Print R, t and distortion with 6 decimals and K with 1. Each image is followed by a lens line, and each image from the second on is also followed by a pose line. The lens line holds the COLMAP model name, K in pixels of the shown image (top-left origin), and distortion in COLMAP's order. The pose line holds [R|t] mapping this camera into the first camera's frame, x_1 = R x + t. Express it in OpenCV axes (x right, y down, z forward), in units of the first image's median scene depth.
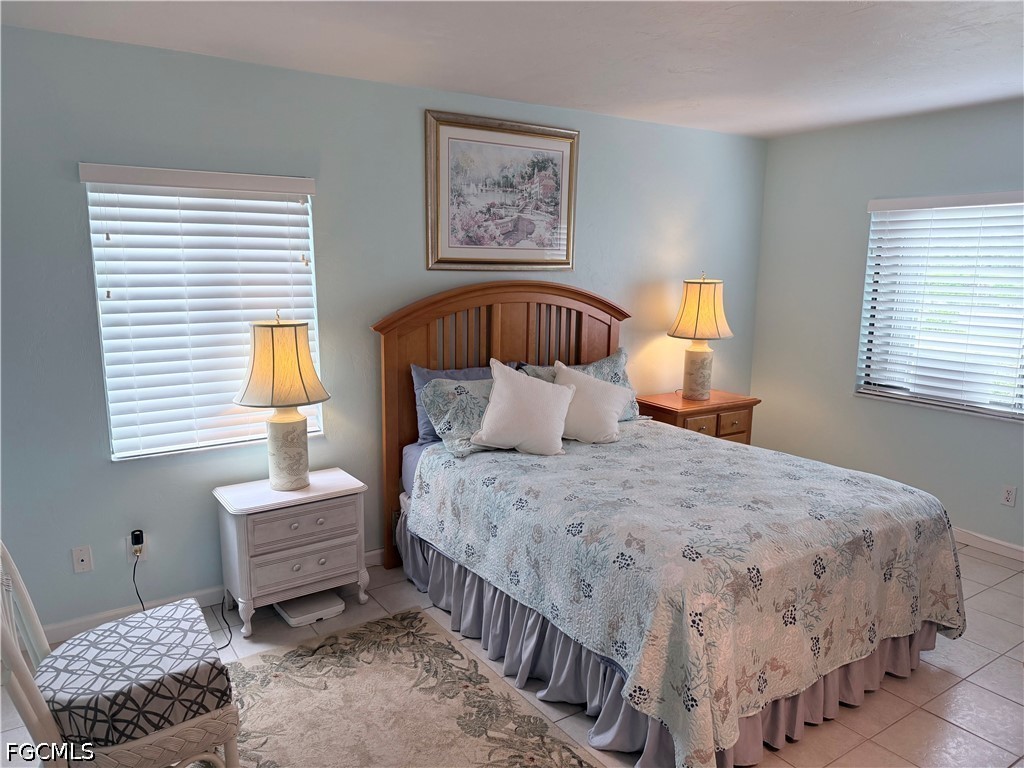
lens RADIAL K [[715.3, 0, 502.6], [0, 715.3, 378.8], [0, 0, 1]] dist [0.029956, -0.002548]
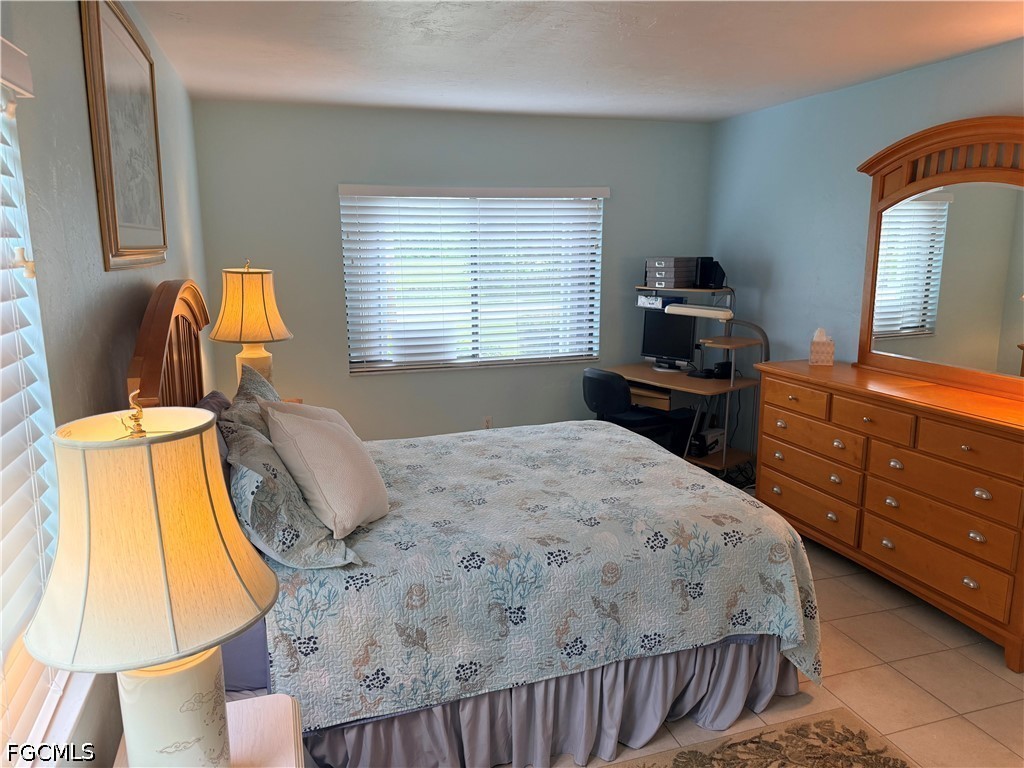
lens RADIAL K [[715.3, 0, 503.5], [0, 715.3, 390.9], [0, 0, 1]] dist [0.029956, -0.002548]
pose [[0.276399, -0.201809, 0.939615, -0.607922], [0.166118, 0.973020, 0.160118, -0.121729], [-0.946577, 0.111831, 0.302466, 0.702787]]
